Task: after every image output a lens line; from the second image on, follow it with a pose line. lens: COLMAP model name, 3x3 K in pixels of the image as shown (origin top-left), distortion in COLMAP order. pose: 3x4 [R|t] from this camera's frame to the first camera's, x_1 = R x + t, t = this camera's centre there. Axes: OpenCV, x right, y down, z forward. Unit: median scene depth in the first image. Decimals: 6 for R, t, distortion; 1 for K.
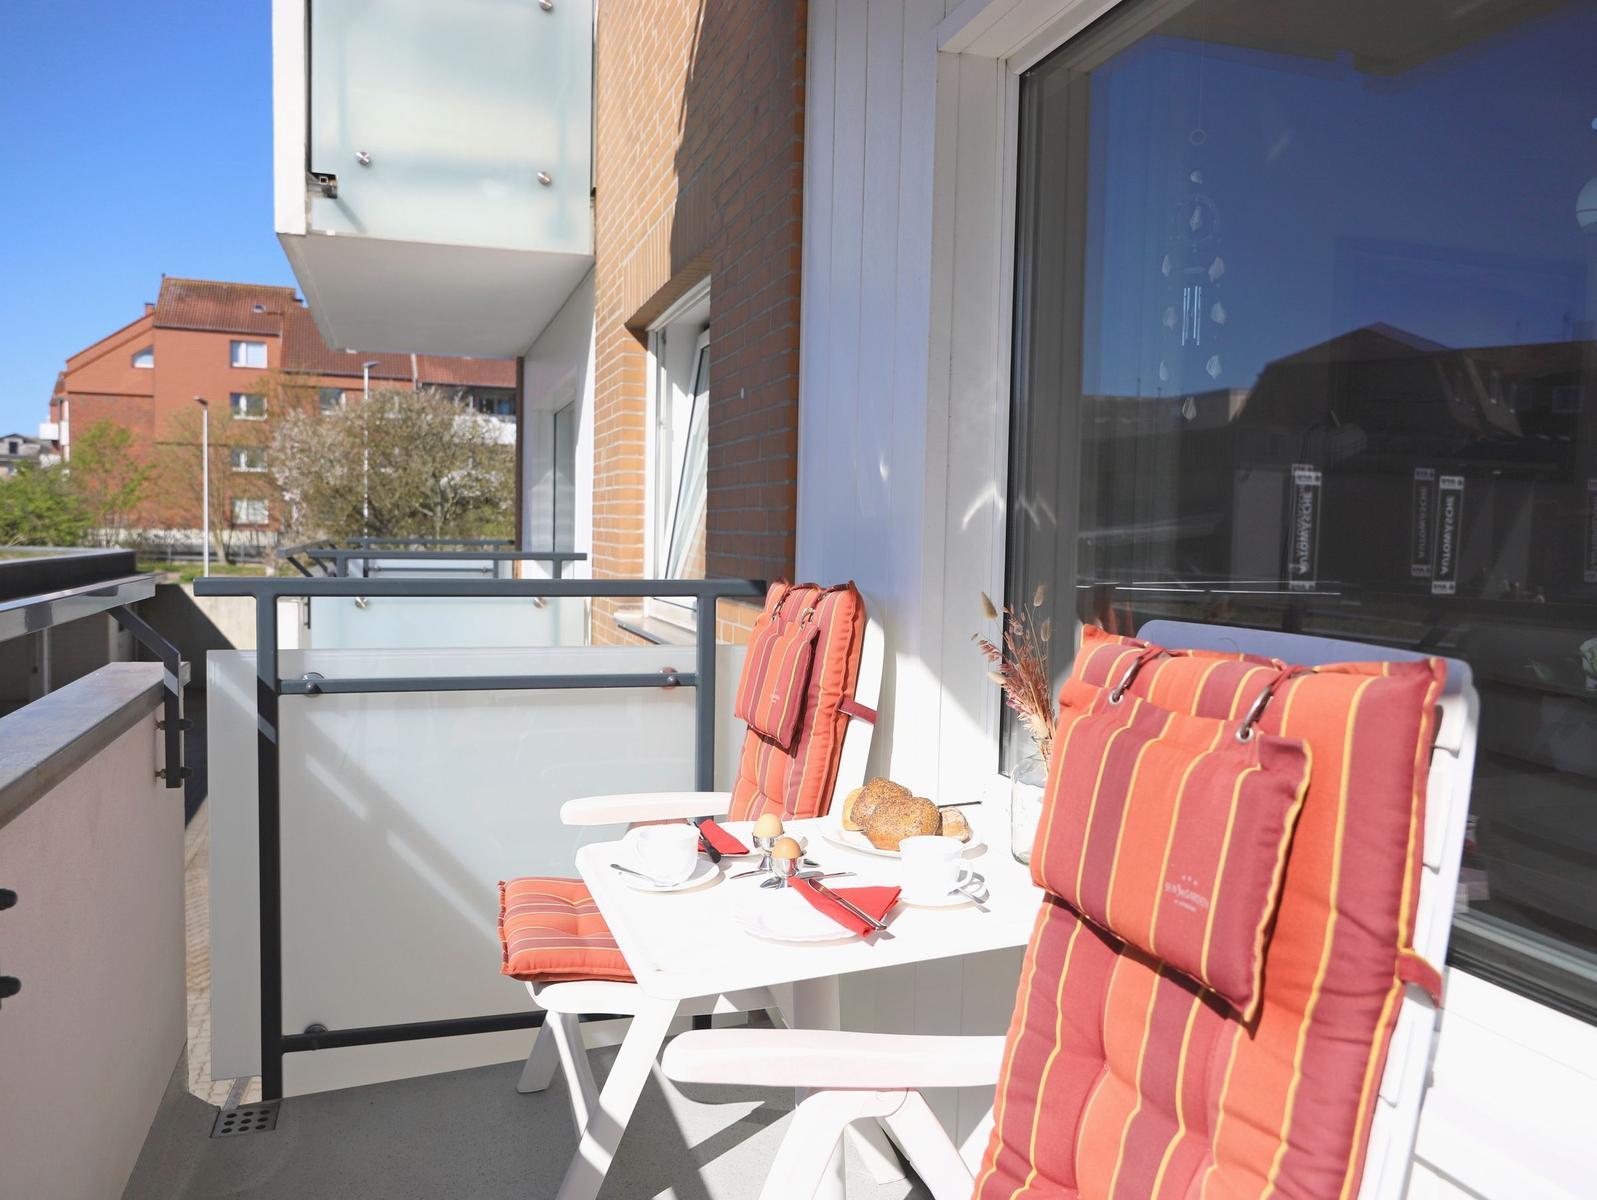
lens RADIAL K [[1201.5, 0, 798.5], [0, 1201.5, 600.0], [0, 0, 1]] dist [-0.001791, -0.009308]
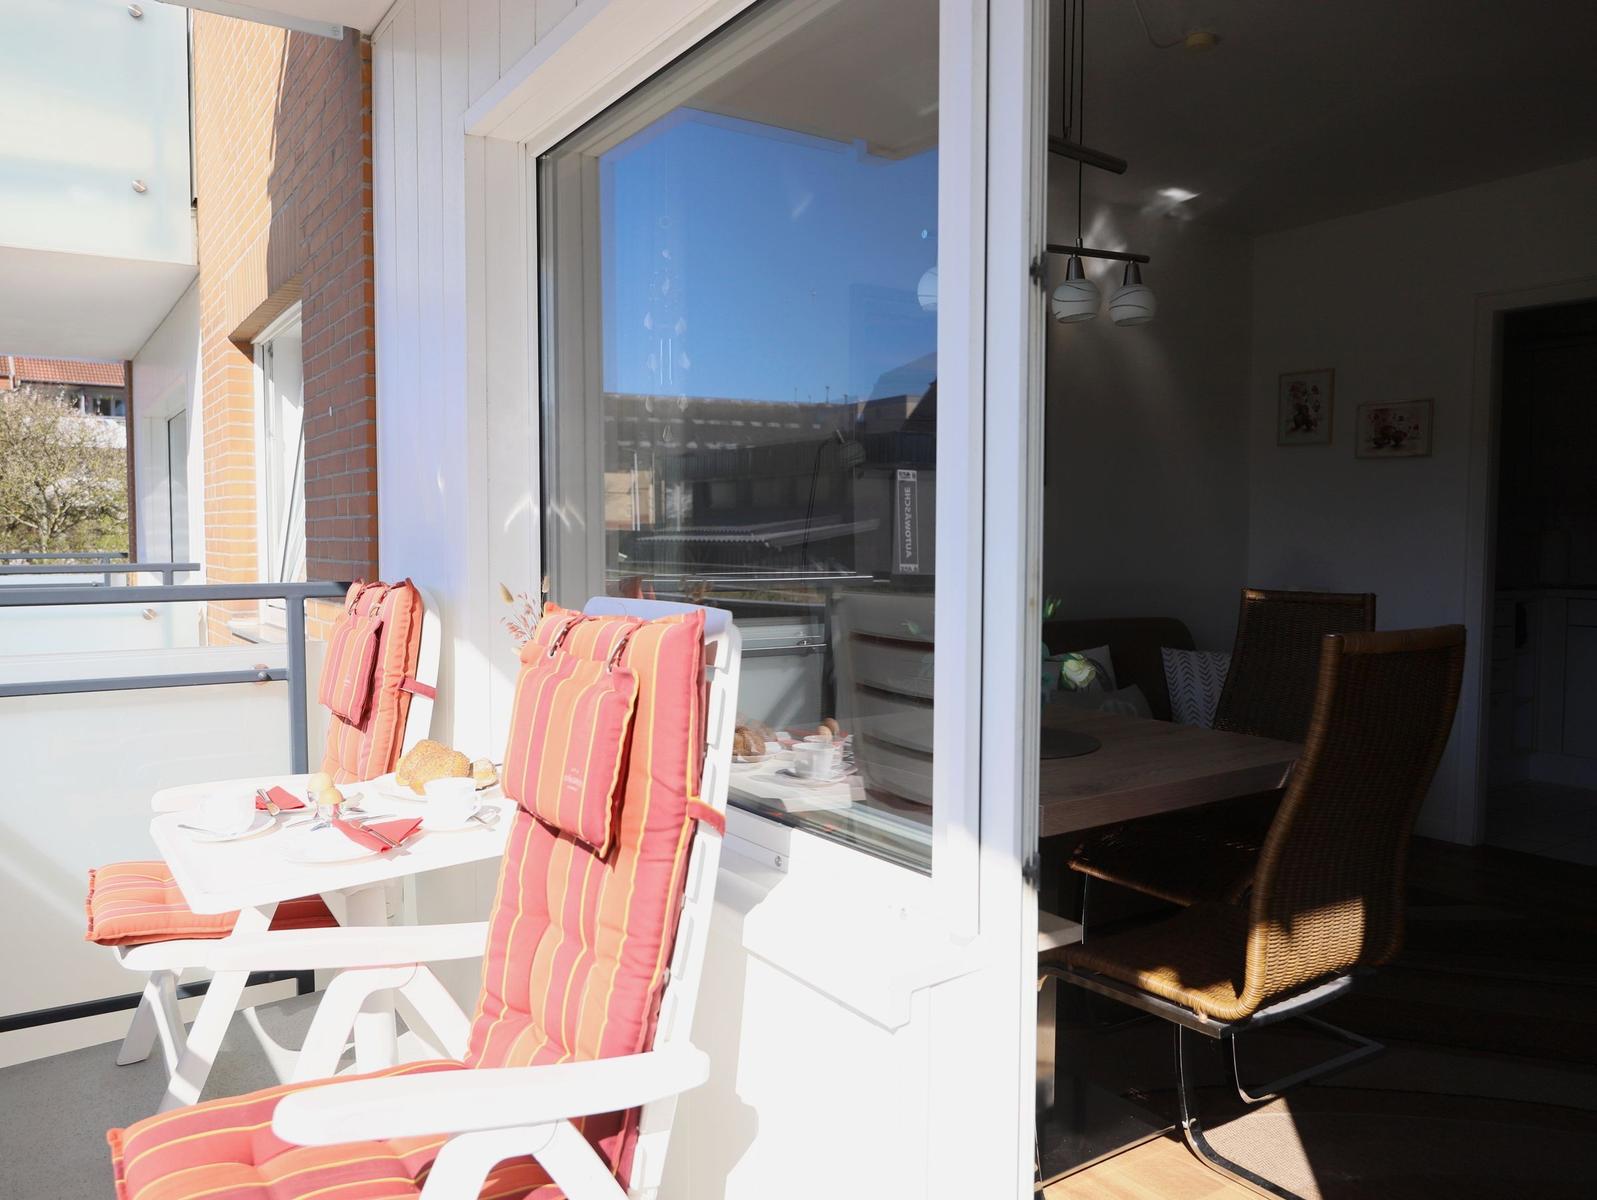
lens RADIAL K [[1201.5, 0, 798.5], [0, 1201.5, 600.0], [0, 0, 1]] dist [-0.001791, -0.009308]
pose [[0.964531, -0.033837, 0.261793, 0.092133], [0.034400, 0.999405, 0.002431, 0.013972], [-0.261719, 0.006661, 0.965121, -0.206259]]
